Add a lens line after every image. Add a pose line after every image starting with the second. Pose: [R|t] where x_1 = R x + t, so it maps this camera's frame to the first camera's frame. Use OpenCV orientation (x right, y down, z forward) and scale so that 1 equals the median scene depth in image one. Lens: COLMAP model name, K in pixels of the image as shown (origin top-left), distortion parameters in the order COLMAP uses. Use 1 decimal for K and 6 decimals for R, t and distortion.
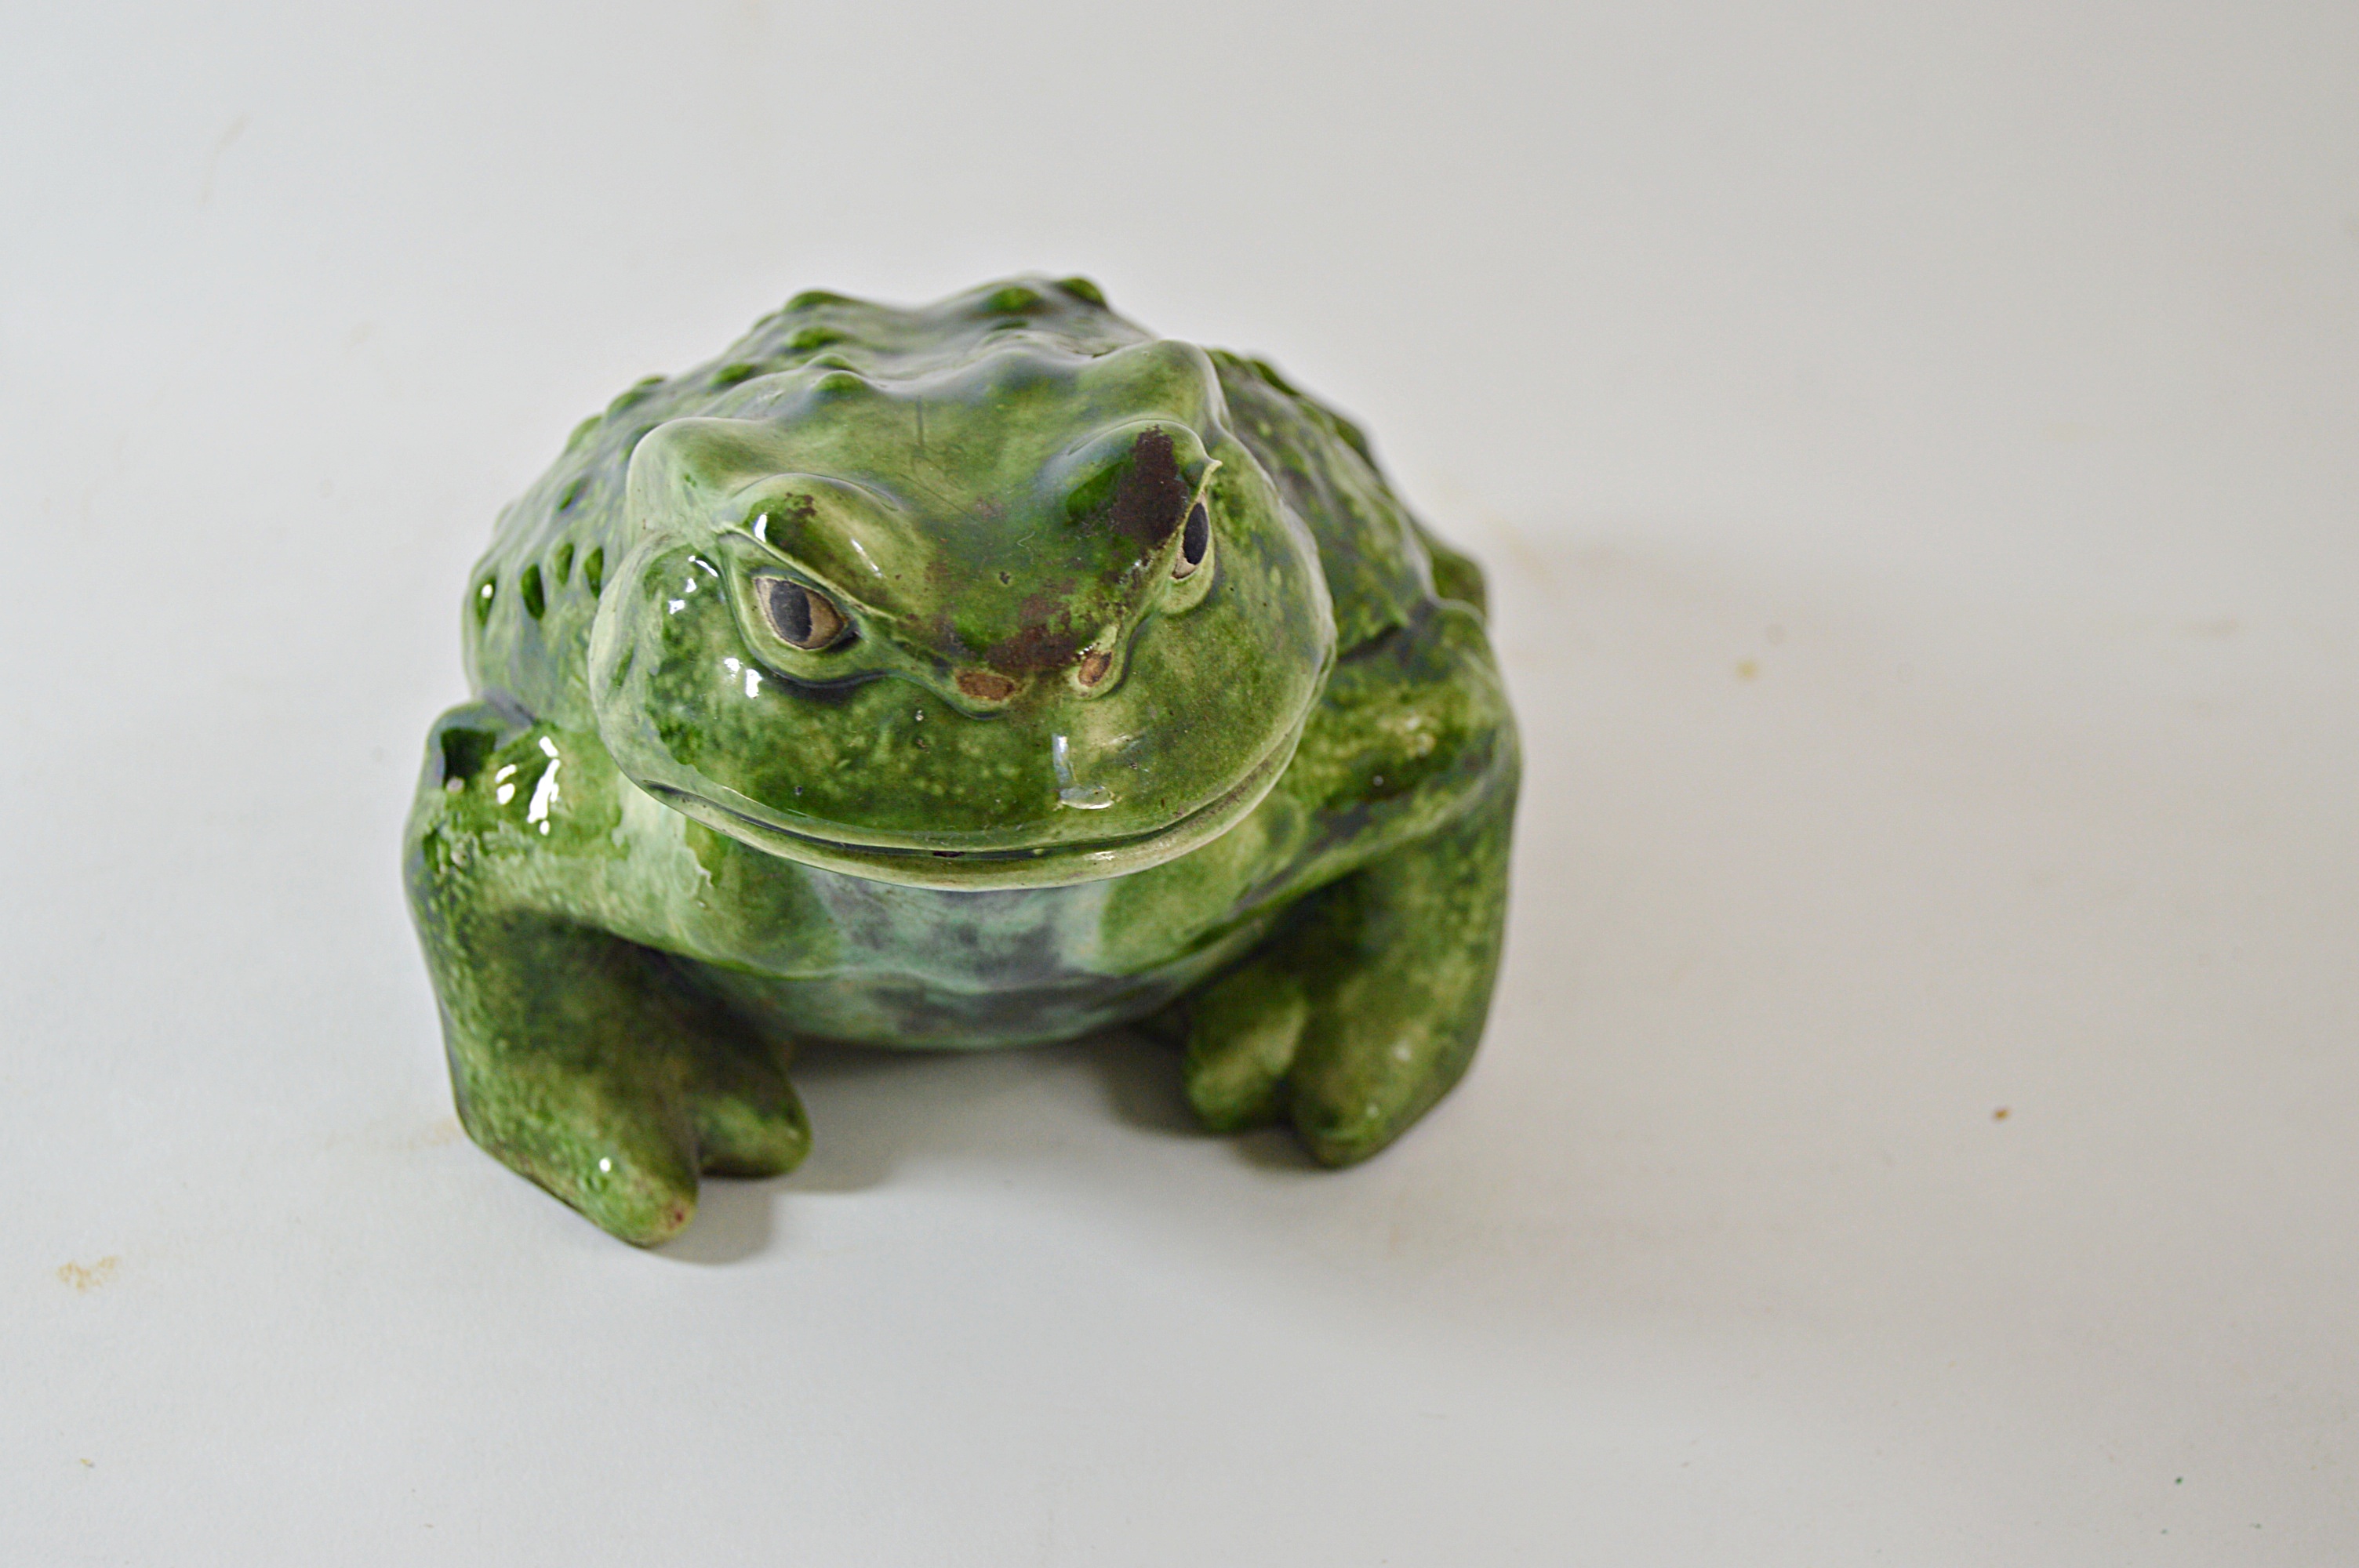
lens RADIAL K [[4915.8, 0, 1179.1], [0, 4915.8, 784.9], [0, 0, 1]] dist [-0.010862, 0.000000]
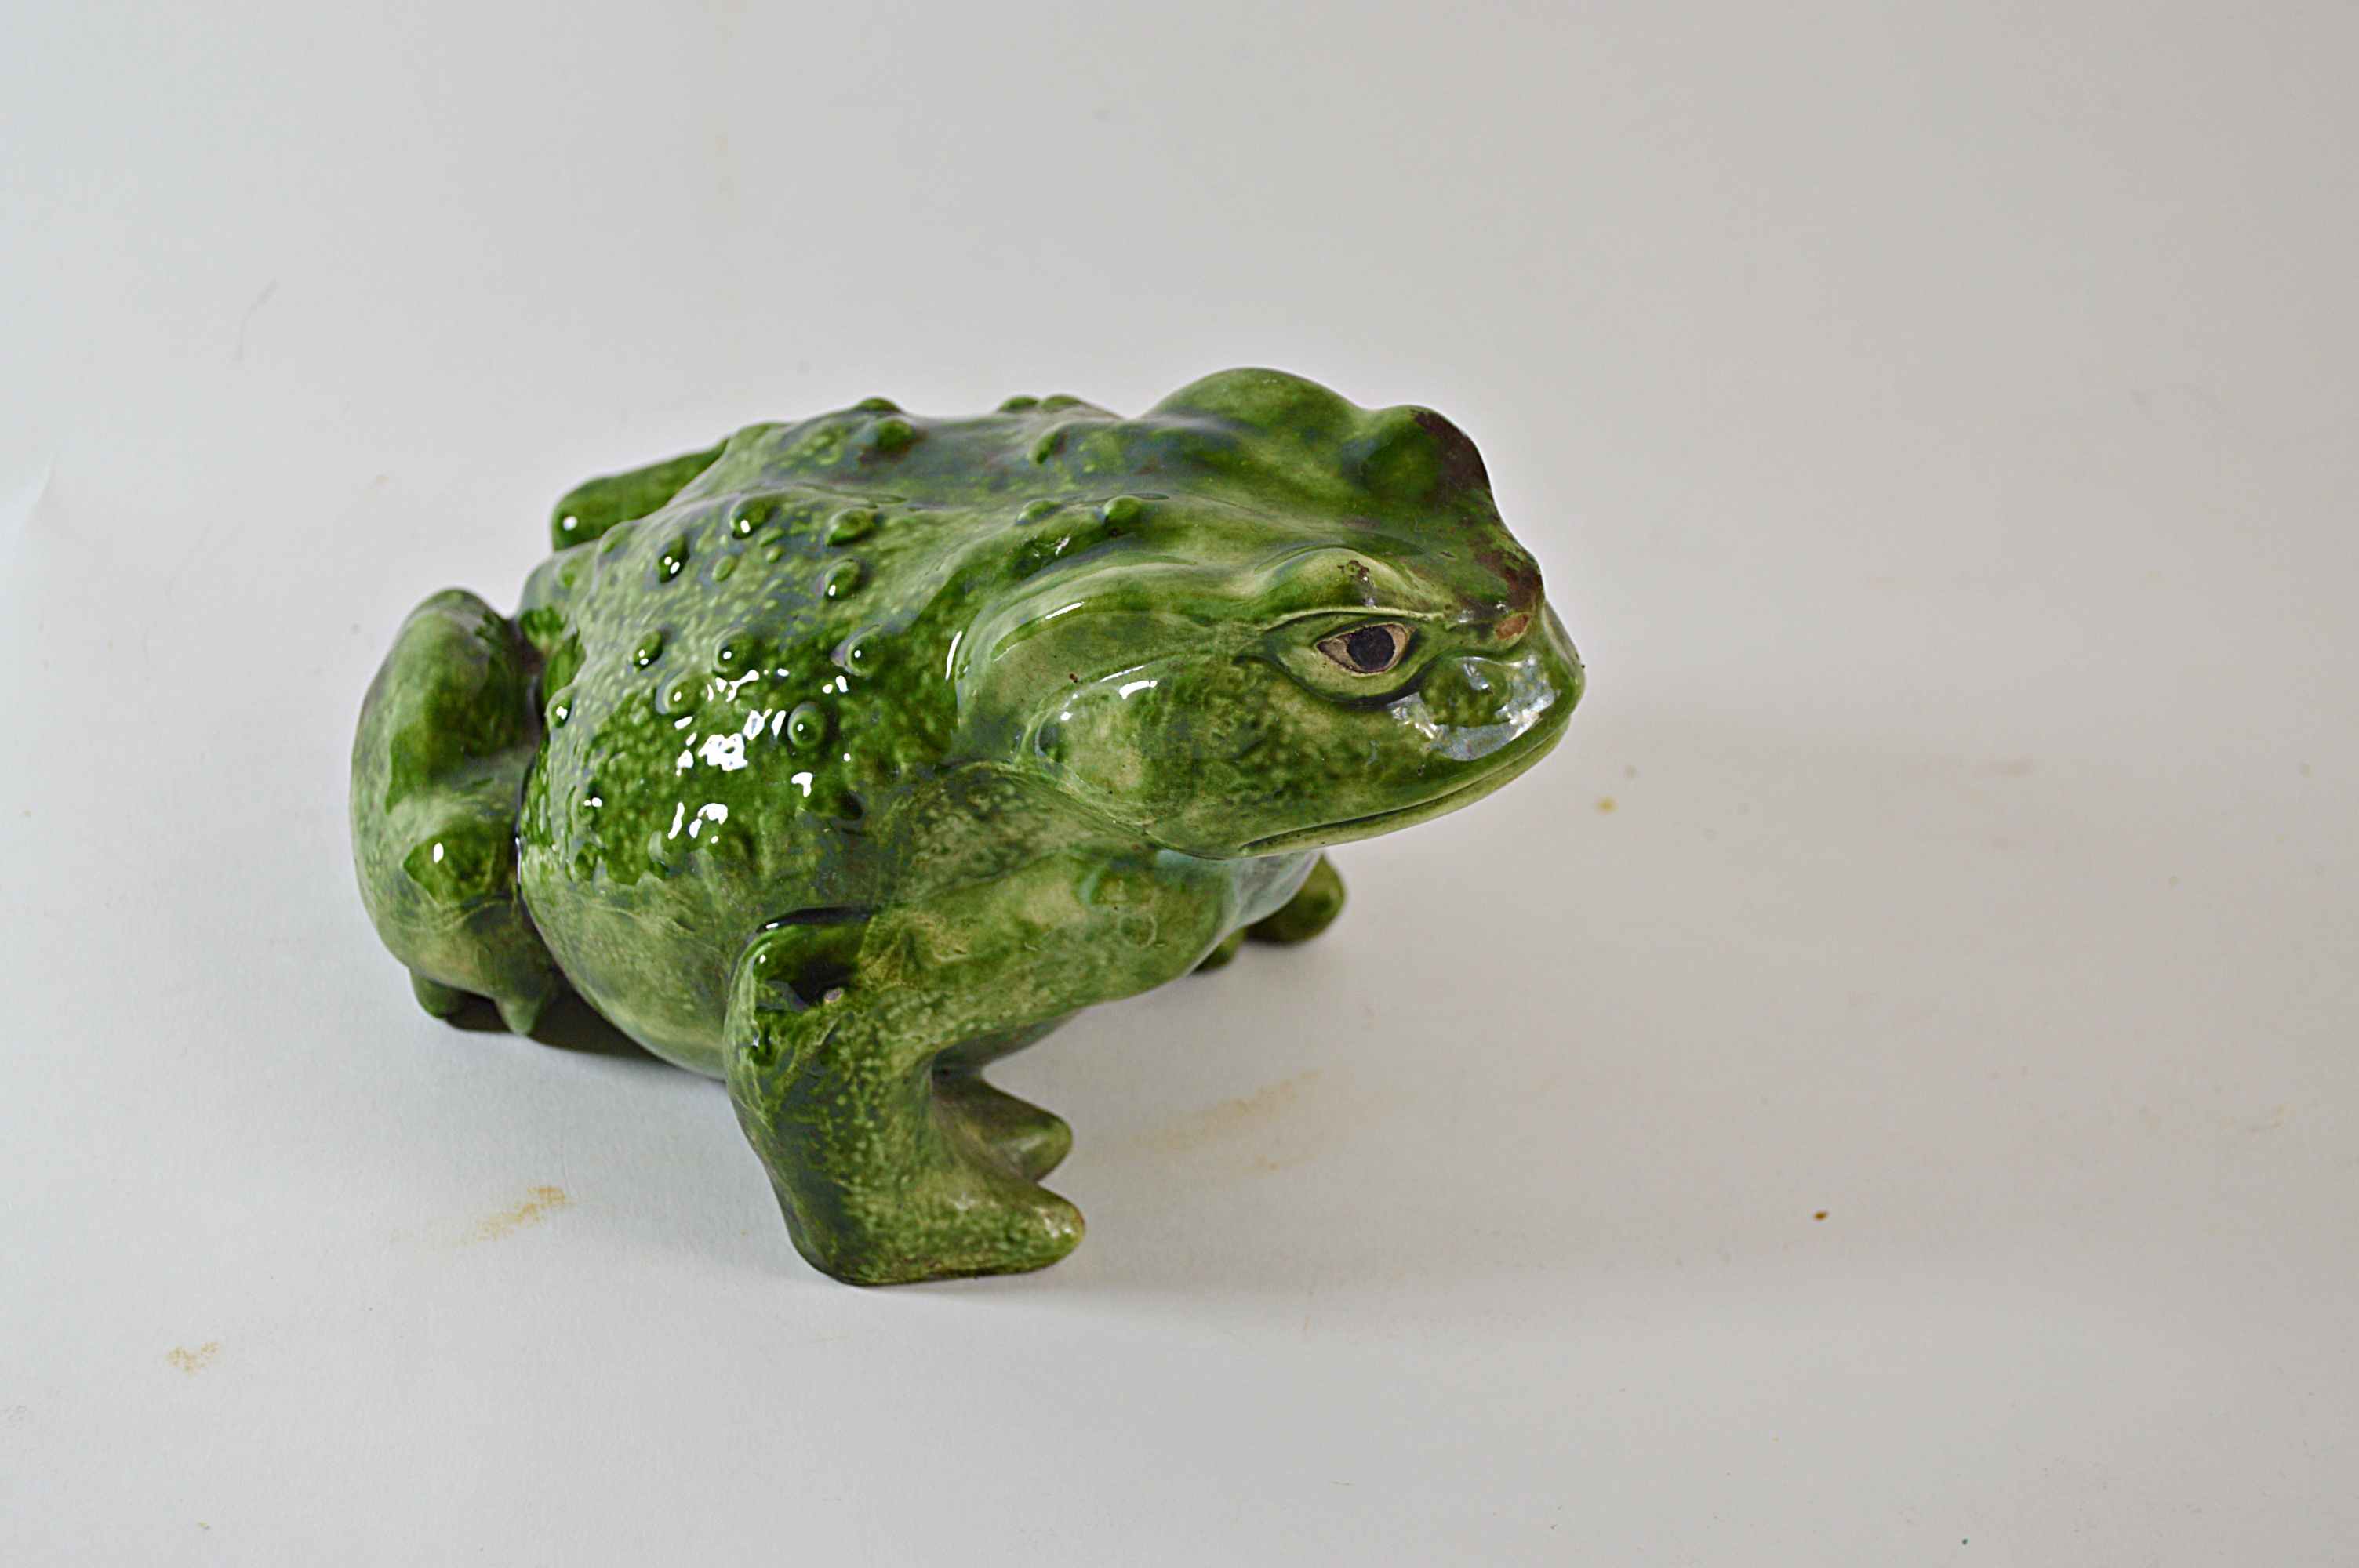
lens RADIAL K [[4915.8, 0, 1179.2], [0, 4915.8, 783.0], [0, 0, 1]] dist [-0.010862, 0.000000]
pose [[0.633402, -0.468774, 0.615673, -0.891405], [0.428557, 0.874972, 0.225307, -0.306499], [-0.644314, 0.121141, 0.755105, 0.071733]]
